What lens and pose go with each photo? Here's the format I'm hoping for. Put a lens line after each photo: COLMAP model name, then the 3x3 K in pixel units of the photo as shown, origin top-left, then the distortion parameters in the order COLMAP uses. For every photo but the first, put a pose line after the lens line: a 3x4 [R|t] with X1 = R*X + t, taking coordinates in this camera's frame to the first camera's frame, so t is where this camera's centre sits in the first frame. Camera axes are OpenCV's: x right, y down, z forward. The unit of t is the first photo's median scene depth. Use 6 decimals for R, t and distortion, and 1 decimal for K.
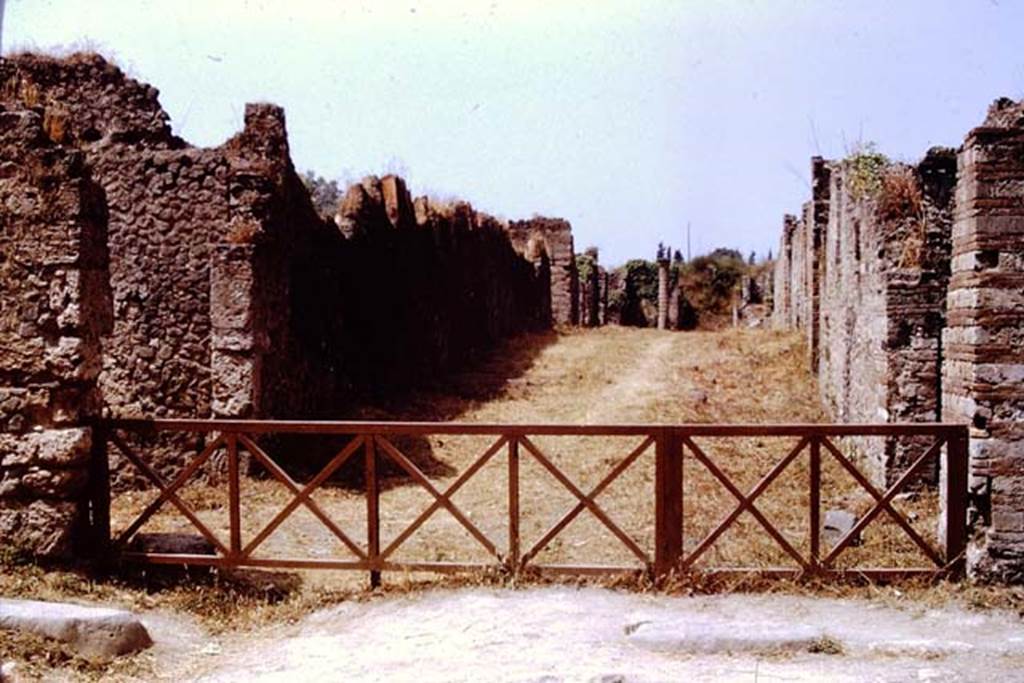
lens RADIAL K [[1550.1, 0, 512.0], [0, 1550.1, 341.5], [0, 0, 1]] dist [-0.284846, 0.247567]
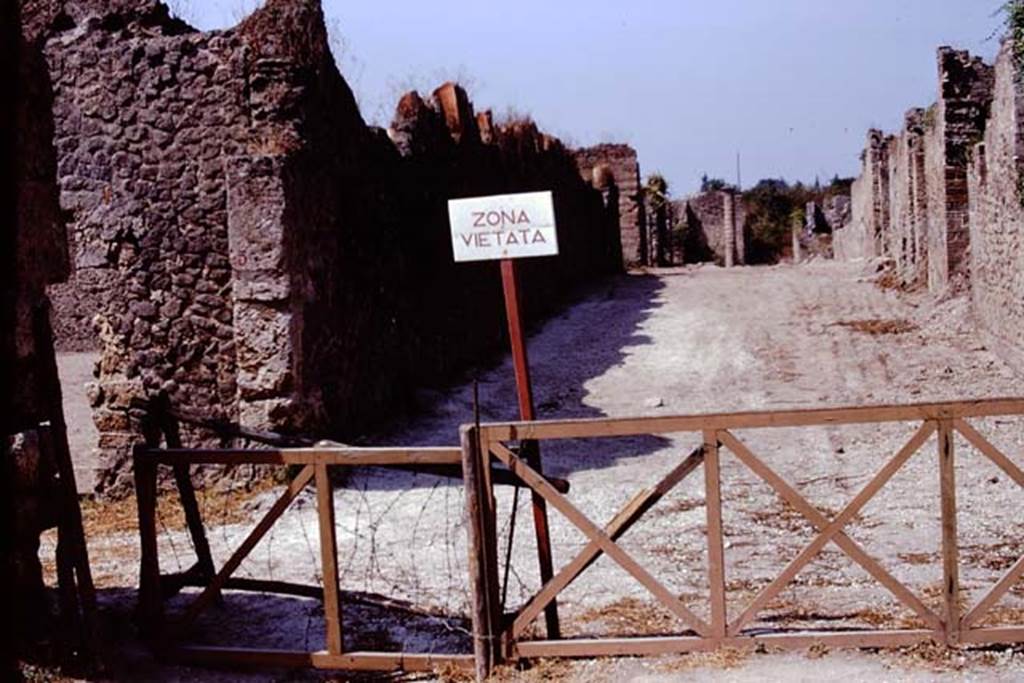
lens RADIAL K [[1527.2, 0, 512.0], [0, 1527.2, 341.5], [0, 0, 1]] dist [-0.308967, 0.381822]
pose [[0.998719, -0.042129, -0.028034, -0.043005], [0.043142, 0.998399, 0.036587, 0.003761], [0.026448, -0.037750, 0.998937, 0.277669]]
